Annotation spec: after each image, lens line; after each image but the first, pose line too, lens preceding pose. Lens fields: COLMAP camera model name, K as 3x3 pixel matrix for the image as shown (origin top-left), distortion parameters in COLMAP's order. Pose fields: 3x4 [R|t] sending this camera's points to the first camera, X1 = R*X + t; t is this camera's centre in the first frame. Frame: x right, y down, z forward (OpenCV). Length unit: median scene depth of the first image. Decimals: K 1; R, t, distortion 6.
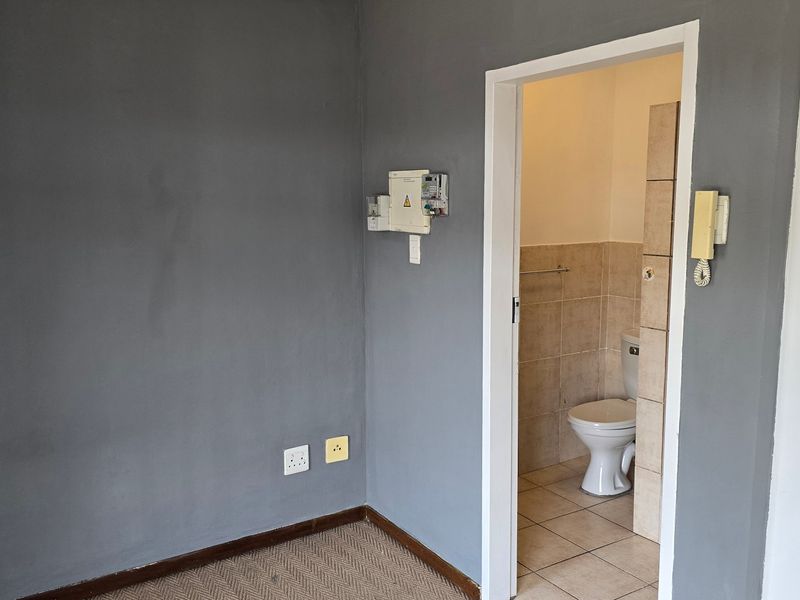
lens RADIAL K [[708.8, 0, 401.5], [0, 708.8, 302.3], [0, 0, 1]] dist [0.116657, -0.234974]
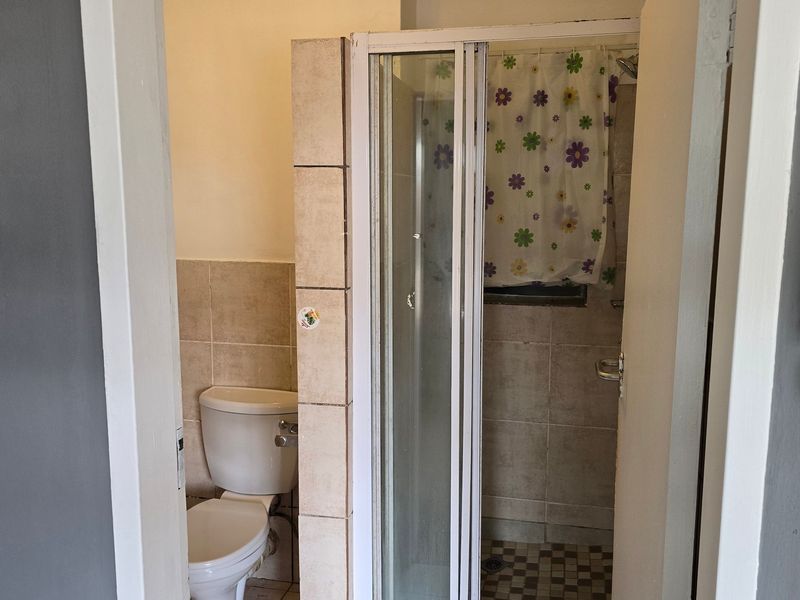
lens RADIAL K [[708.8, 0, 401.5], [0, 708.8, 302.3], [0, 0, 1]] dist [0.116657, -0.234974]
pose [[0.700349, -0.097580, 0.707100, -0.030719], [0.091431, 0.994715, 0.046712, -0.074129], [-0.707921, 0.031936, 0.705569, 0.507849]]
